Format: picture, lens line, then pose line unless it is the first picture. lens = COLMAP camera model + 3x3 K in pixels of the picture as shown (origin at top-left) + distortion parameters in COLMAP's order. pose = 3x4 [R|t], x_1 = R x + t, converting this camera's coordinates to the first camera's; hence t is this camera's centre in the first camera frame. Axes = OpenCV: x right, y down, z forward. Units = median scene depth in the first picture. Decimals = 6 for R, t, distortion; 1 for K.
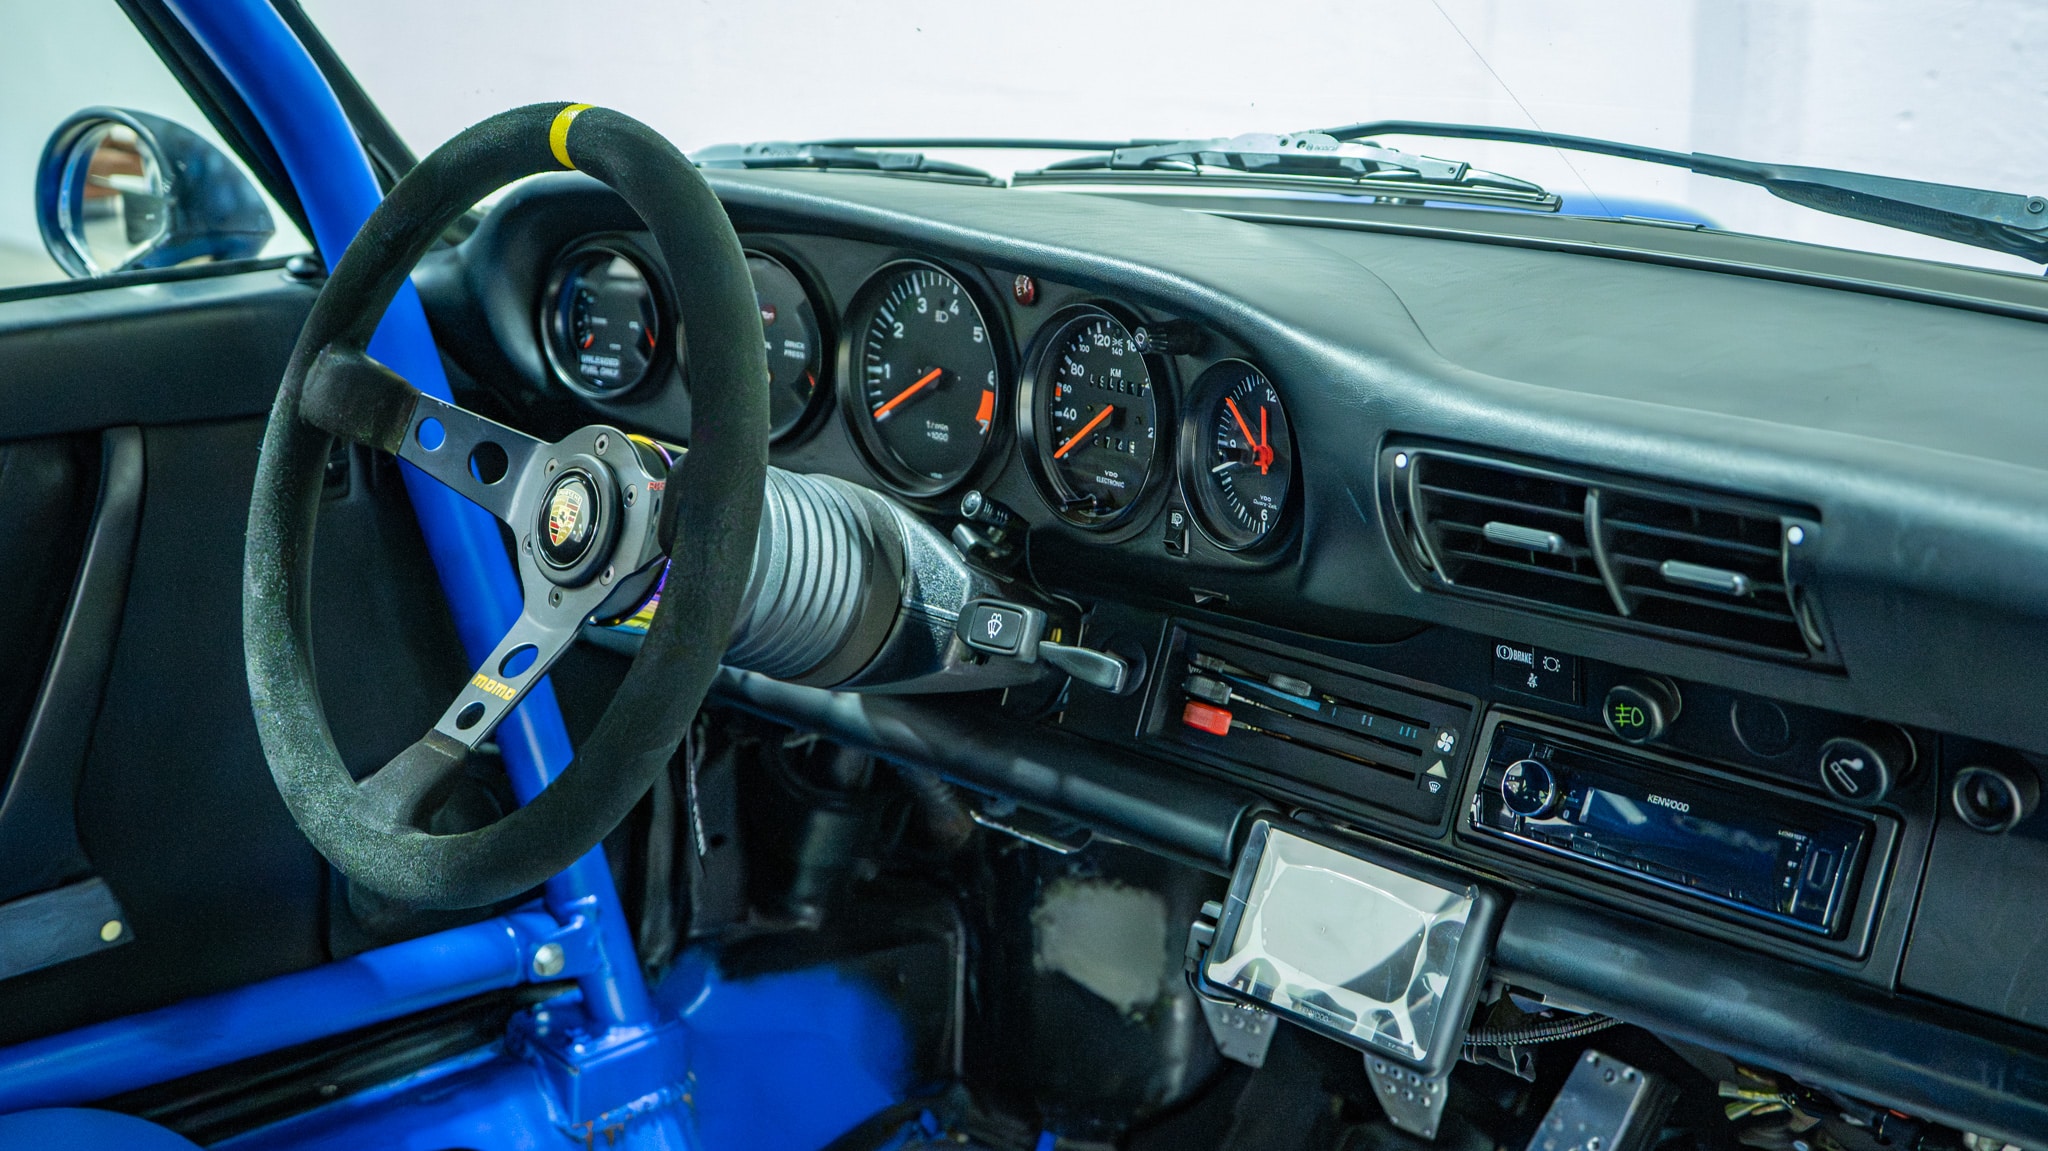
lens RADIAL K [[2526.5, 0, 1129.5], [0, 2526.5, 570.5], [0, 0, 1]] dist [0.002917, -0.318303]
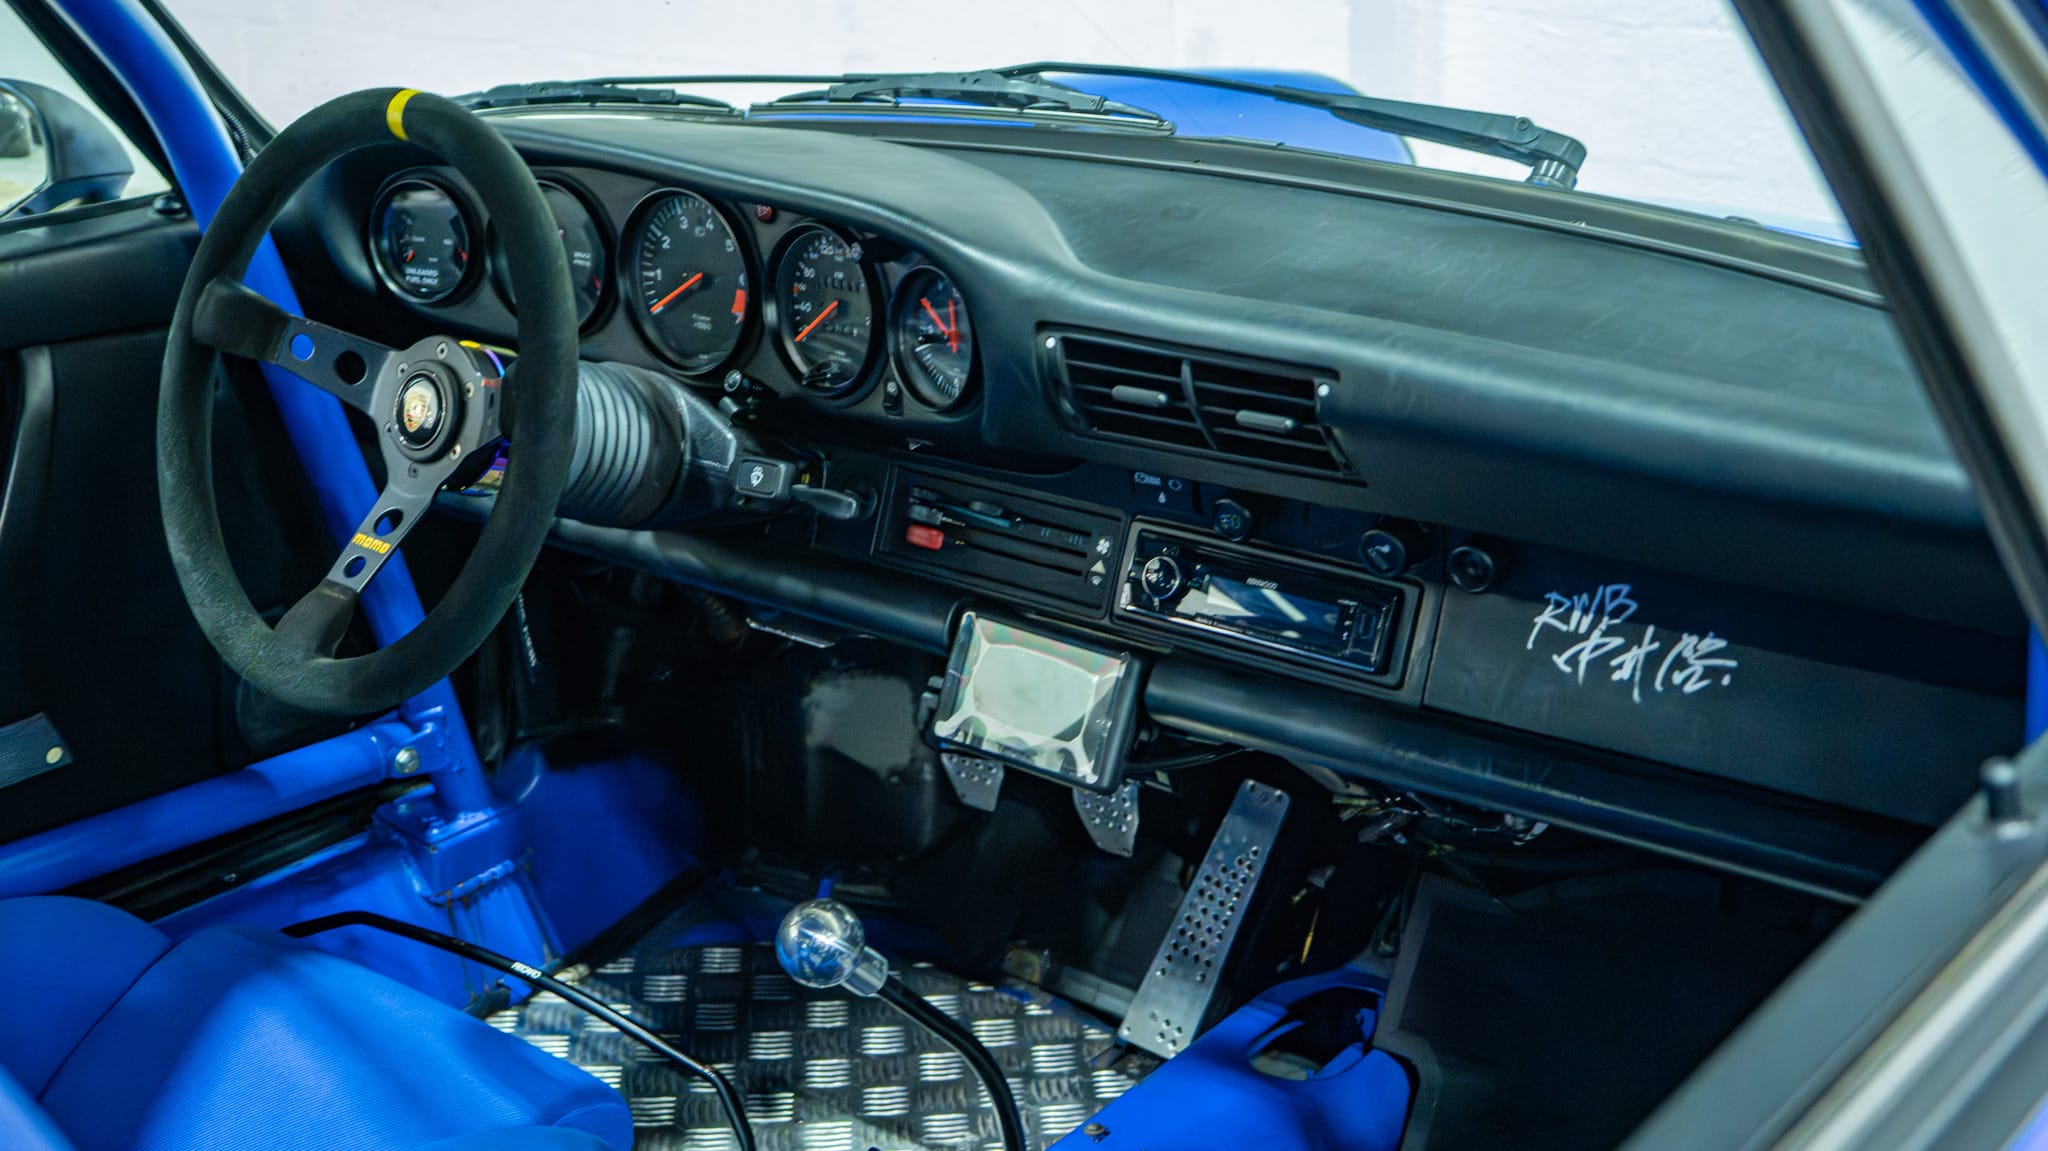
lens RADIAL K [[2528.0, 0, 1076.2], [0, 2528.0, 581.4], [0, 0, 1]] dist [-0.011253, -0.018883]
pose [[0.996114, -0.055085, 0.068719, 0.017473], [0.049168, 0.995166, 0.085007, -0.025518], [-0.073069, -0.081298, 0.994008, -0.298947]]
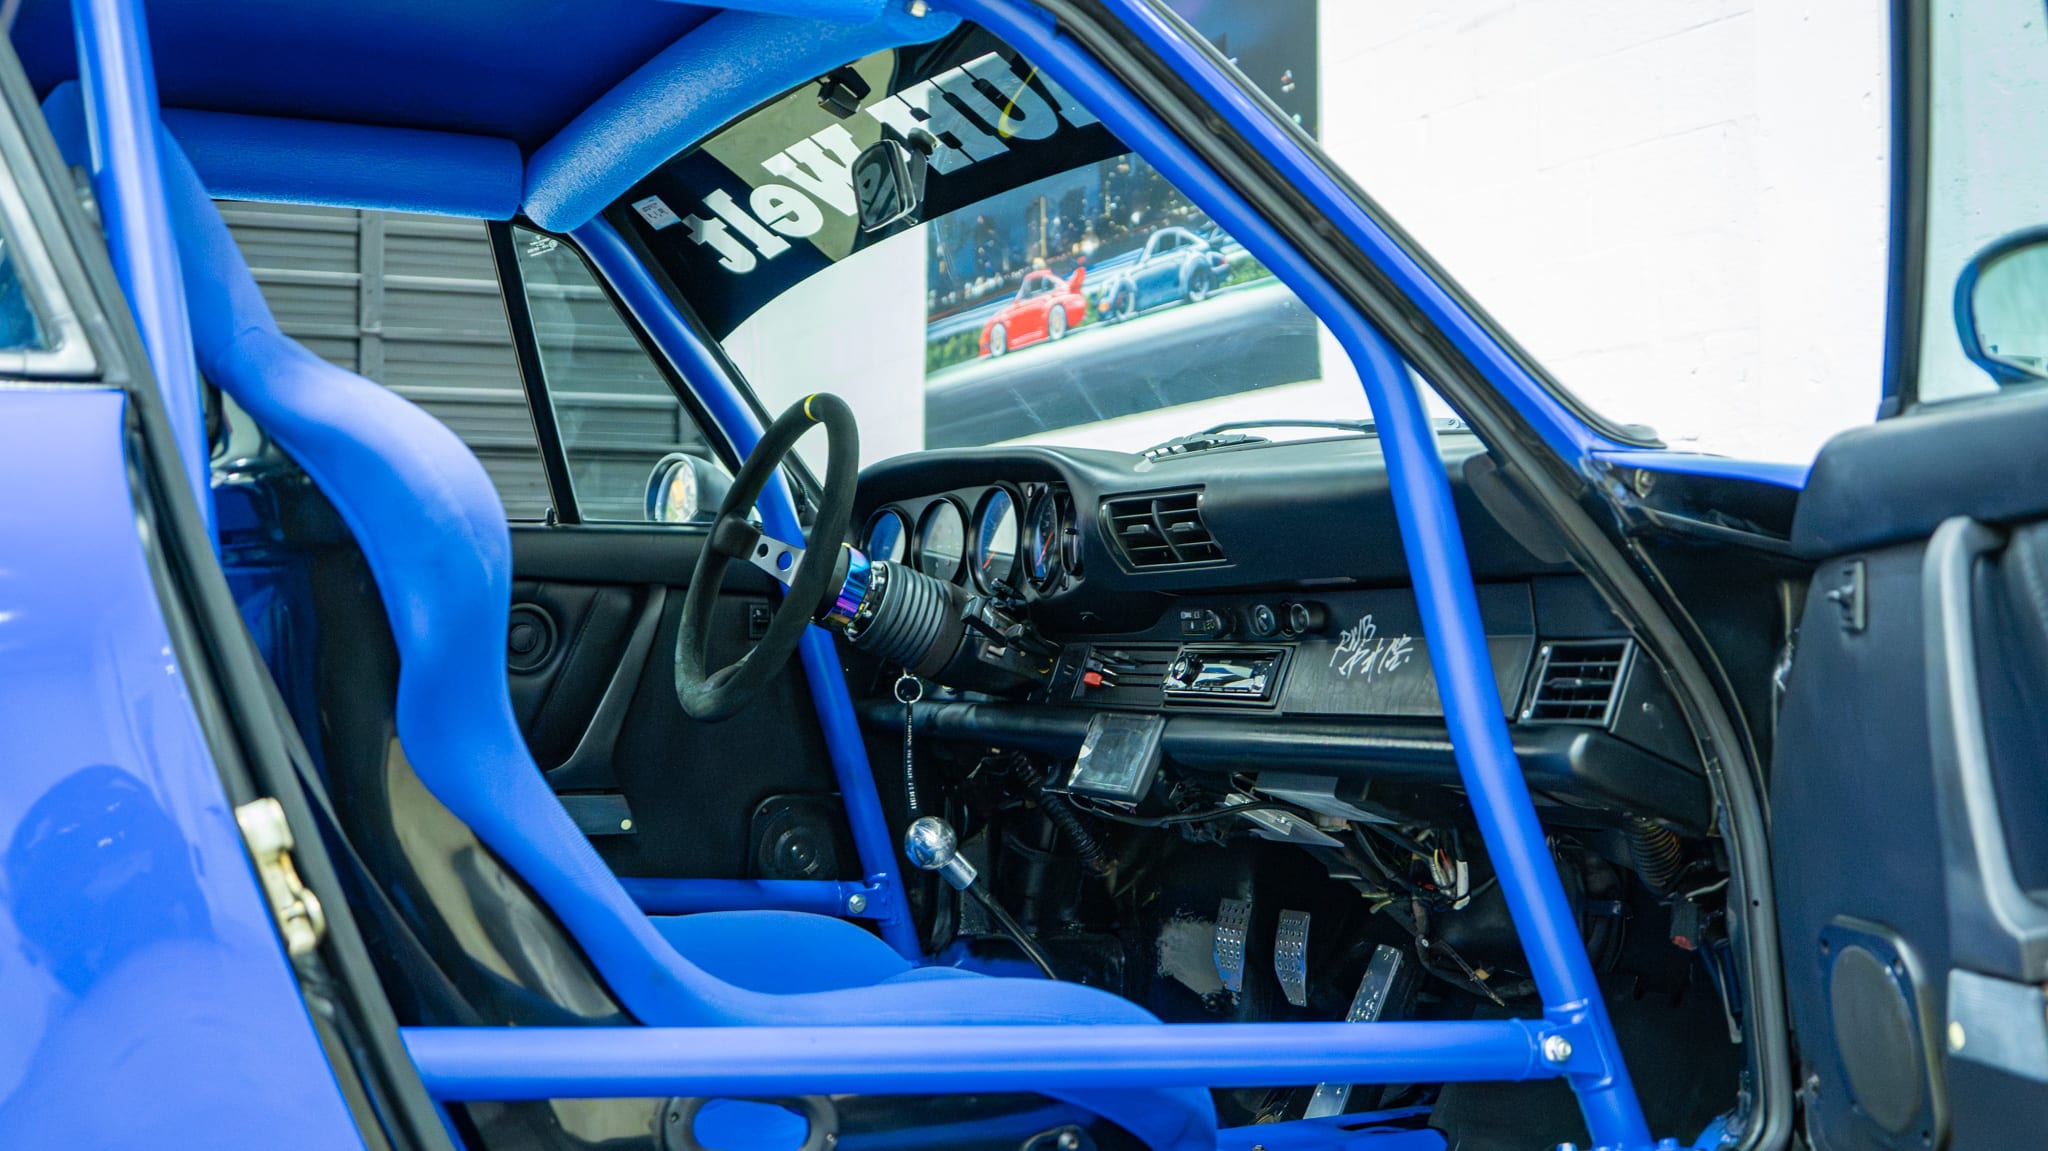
lens RADIAL K [[2526.5, 0, 1129.5], [0, 2526.5, 570.5], [0, 0, 1]] dist [0.002917, -0.318303]
pose [[0.947422, -0.027824, -0.318775, 0.723323], [-0.066234, 0.957585, -0.280435, 0.550776], [0.313057, 0.286804, 0.905394, -0.900749]]
